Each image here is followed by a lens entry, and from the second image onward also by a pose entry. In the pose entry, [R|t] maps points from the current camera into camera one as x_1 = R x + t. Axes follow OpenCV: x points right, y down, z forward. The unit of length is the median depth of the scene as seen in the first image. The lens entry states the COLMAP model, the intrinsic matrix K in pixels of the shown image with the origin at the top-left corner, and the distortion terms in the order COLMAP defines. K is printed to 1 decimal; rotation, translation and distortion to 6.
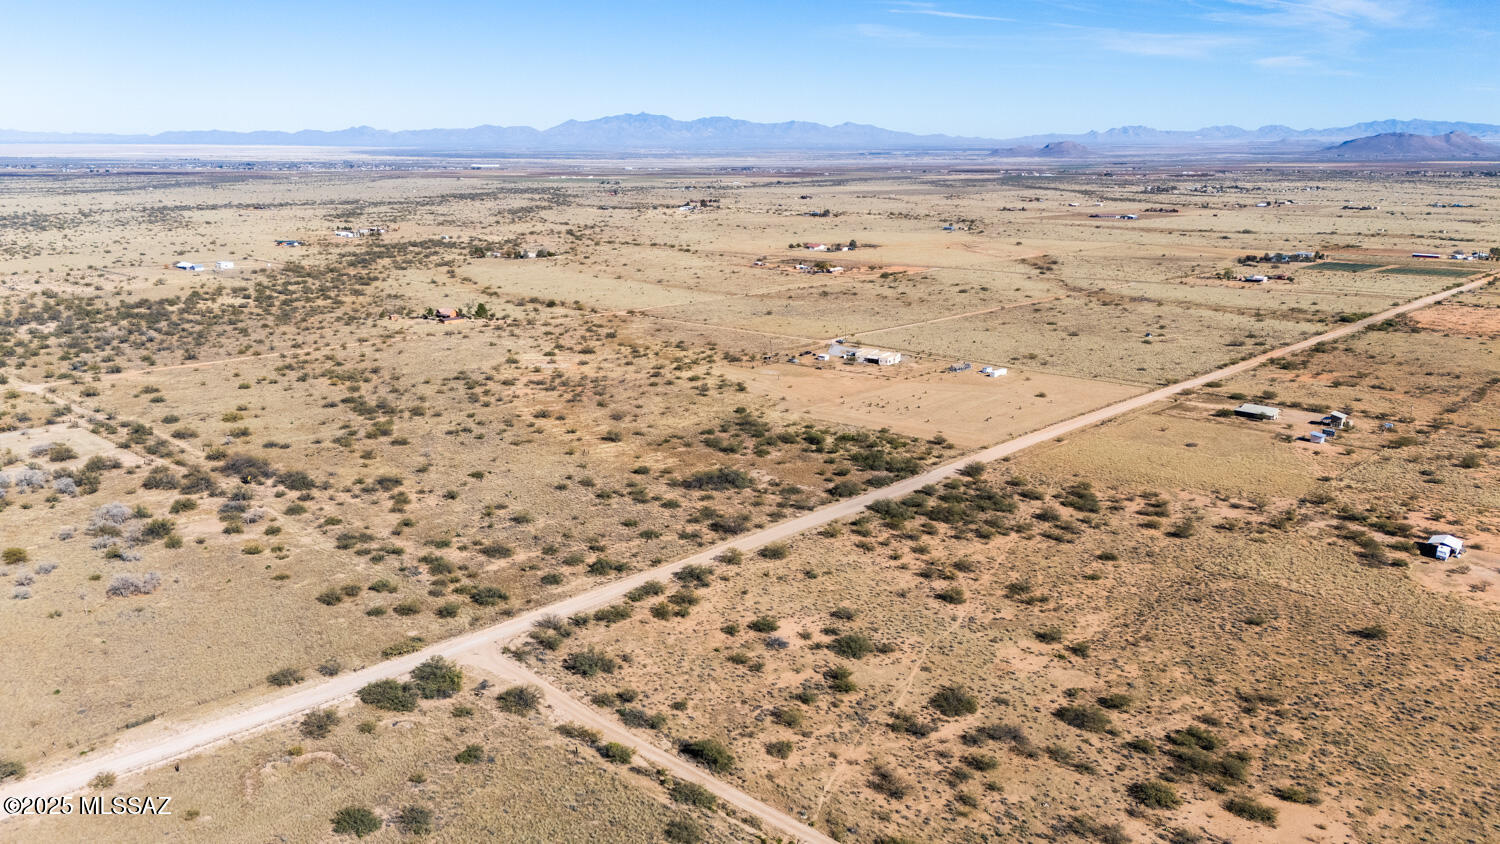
lens RADIAL K [[1095.4, 0, 750.7], [0, 1095.4, 413.6], [0, 0, 1]] dist [0.078893, -0.071994]
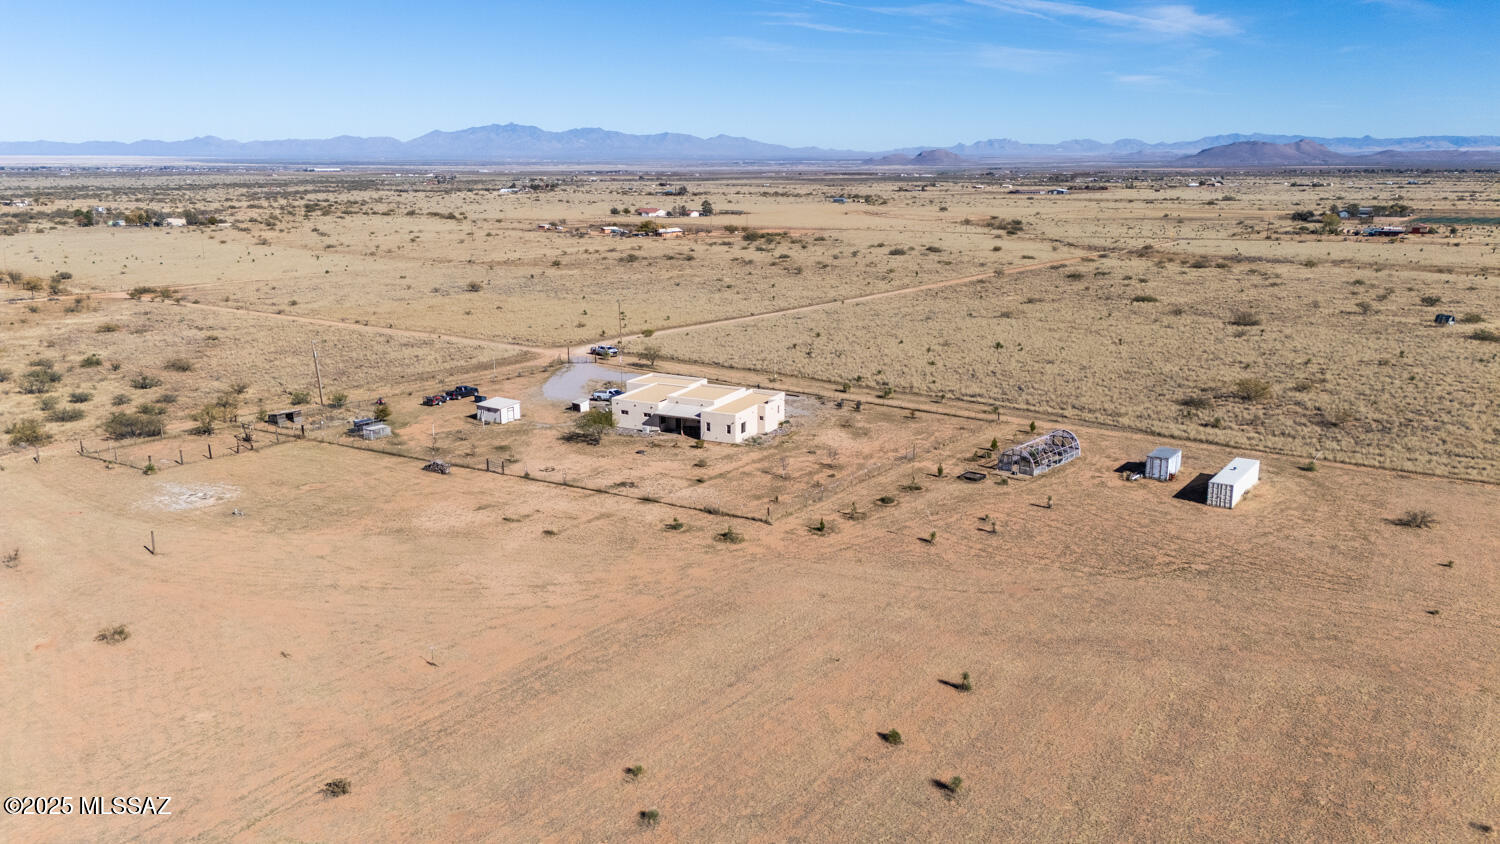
lens RADIAL K [[1095.4, 0, 752.6], [0, 1095.4, 422.6], [0, 0, 1]] dist [0.078893, -0.071994]
pose [[0.993751, -0.026783, 0.108363, 0.059472], [0.027196, 0.999627, -0.002340, -0.028069], [-0.108260, 0.005272, 0.994109, 0.435770]]
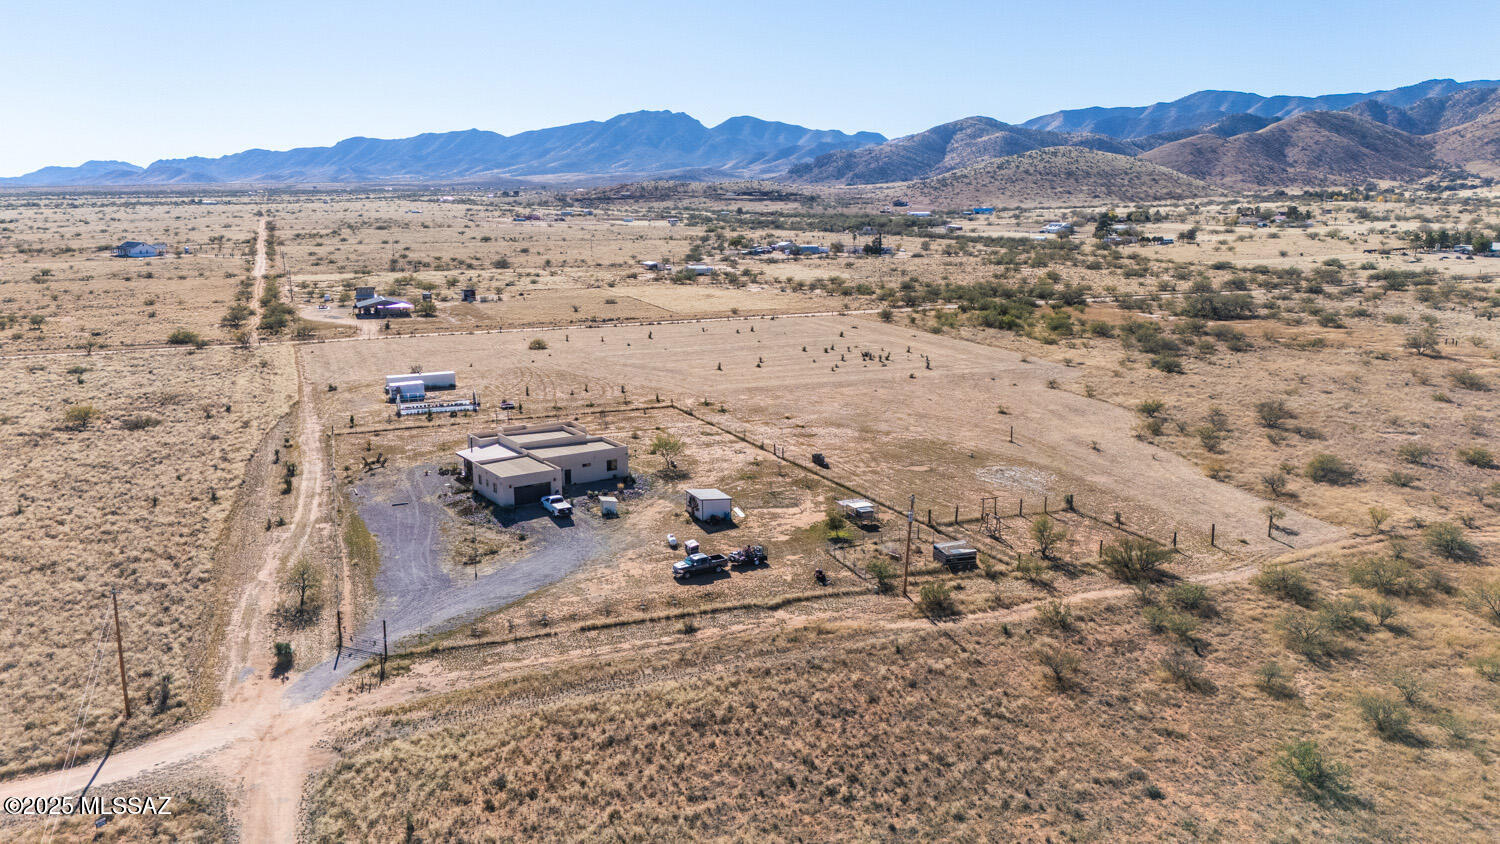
lens RADIAL K [[1095.4, 0, 751.8], [0, 1095.4, 425.3], [0, 0, 1]] dist [0.078893, -0.071994]
pose [[-0.918170, -0.079887, 0.388048, -0.014459], [0.097256, 0.904041, 0.416234, -0.093440], [-0.384064, 0.419914, -0.822294, 0.699767]]
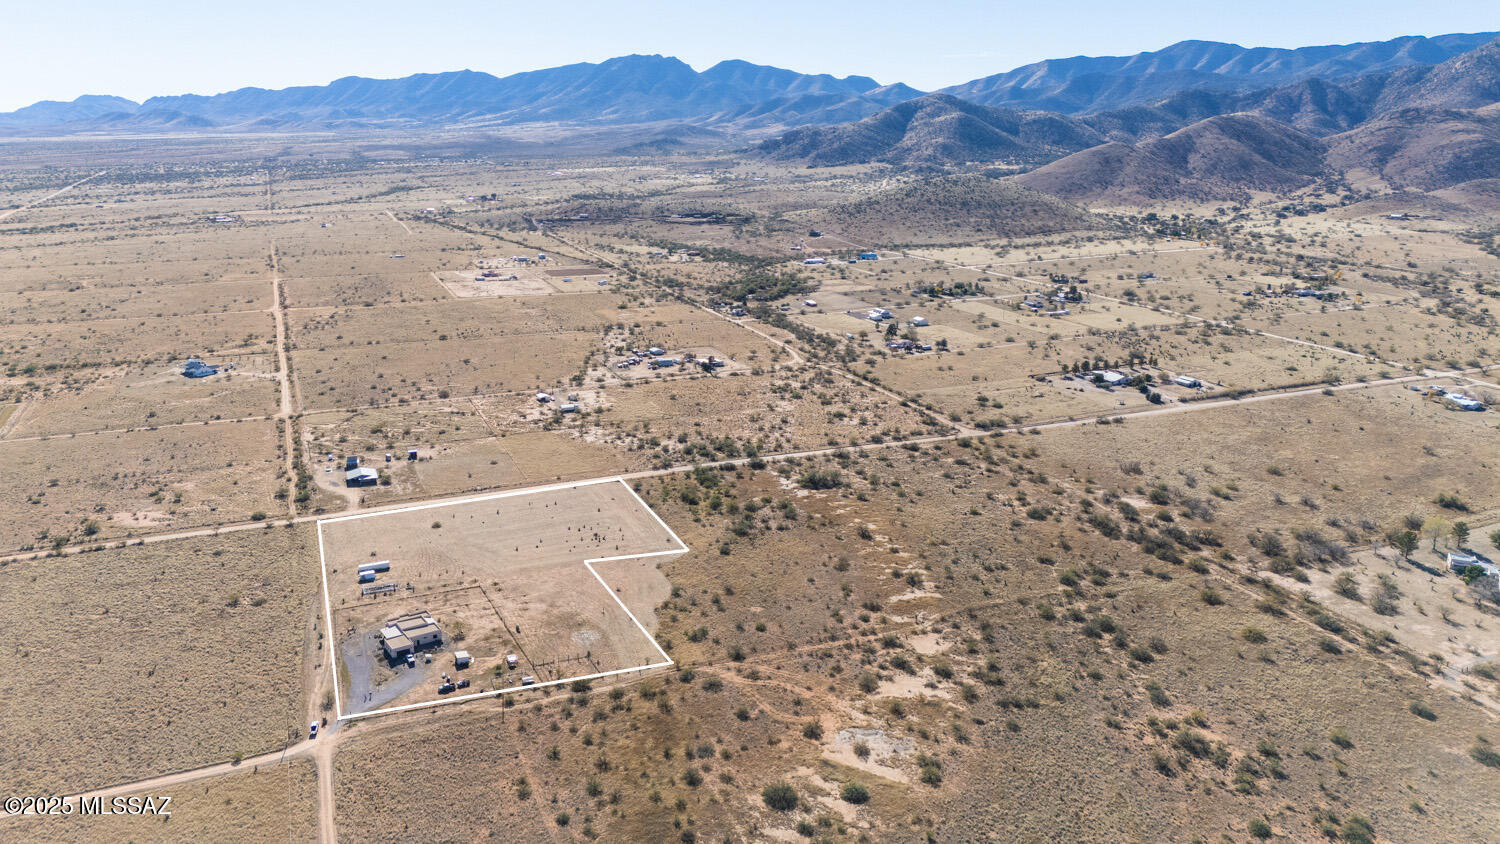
lens RADIAL K [[1095.4, 0, 753.8], [0, 1095.4, 418.6], [0, 0, 1]] dist [0.078893, -0.071994]
pose [[-0.918474, -0.106241, 0.380944, -0.195854], [0.091455, 0.880075, 0.465944, -0.279569], [-0.384762, 0.462796, -0.798610, 0.833149]]
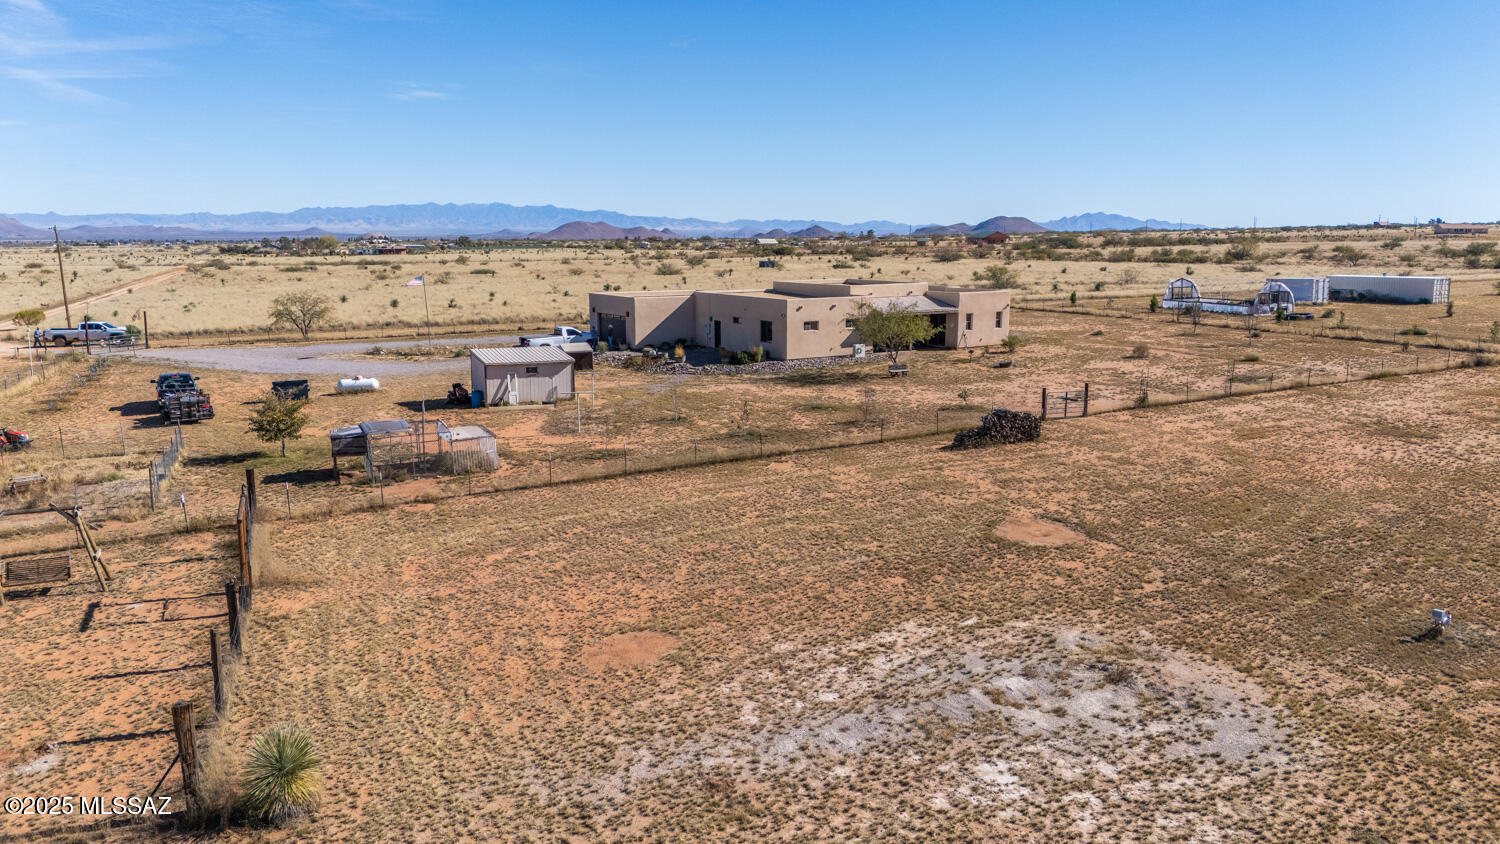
lens RADIAL K [[1095.4, 0, 749.9], [0, 1095.4, 418.1], [0, 0, 1]] dist [0.078893, -0.071994]
pose [[0.404412, -0.156622, 0.901066, -0.011179], [0.223225, 0.972334, 0.068823, -0.030262], [-0.886917, 0.173308, 0.428186, 0.560664]]
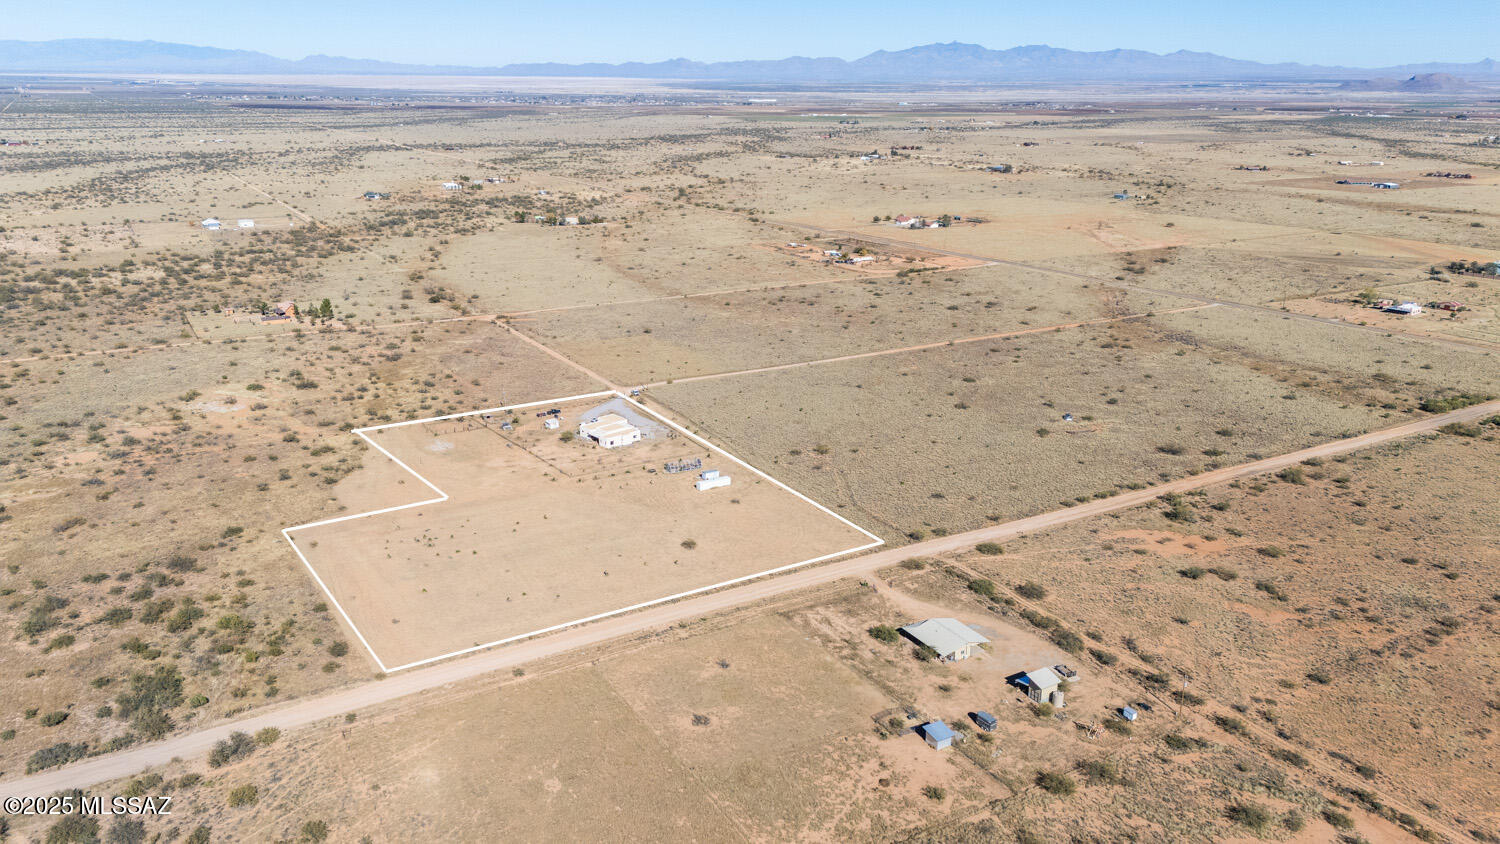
lens RADIAL K [[1095.4, 0, 752.6], [0, 1095.4, 425.4], [0, 0, 1]] dist [0.078893, -0.071994]
pose [[0.963974, 0.085317, -0.251944, 0.229149], [-0.068093, 0.994755, 0.076326, -0.069604], [0.257135, -0.056420, 0.964727, 0.193544]]
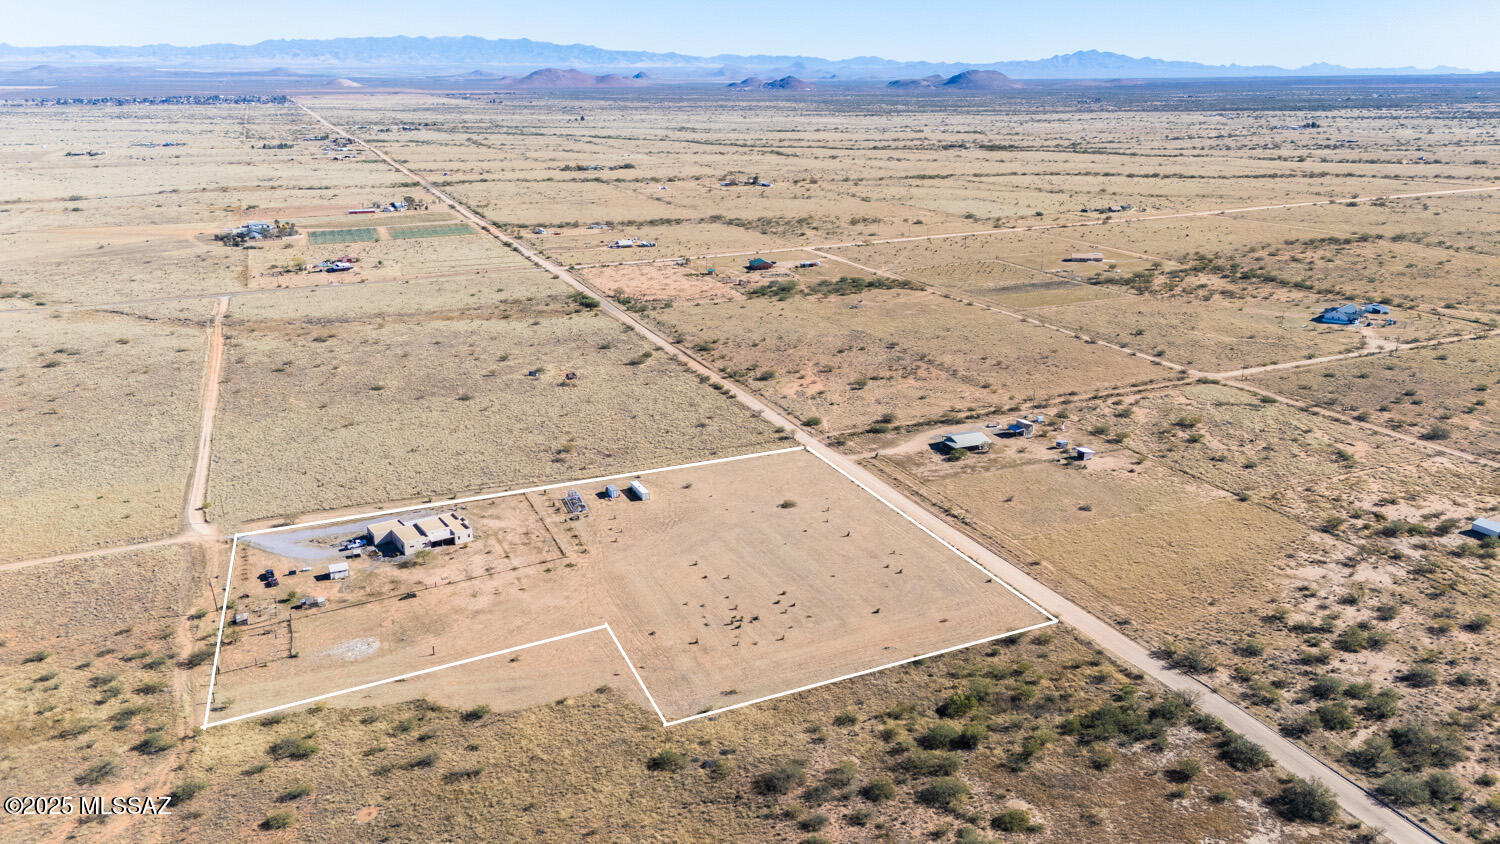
lens RADIAL K [[1095.4, 0, 750.3], [0, 1095.4, 415.9], [0, 0, 1]] dist [0.078893, -0.071994]
pose [[0.392304, -0.279972, 0.876193, -0.176288], [0.220554, 0.953396, 0.205891, -0.111766], [-0.893003, 0.112476, 0.435770, 0.353201]]
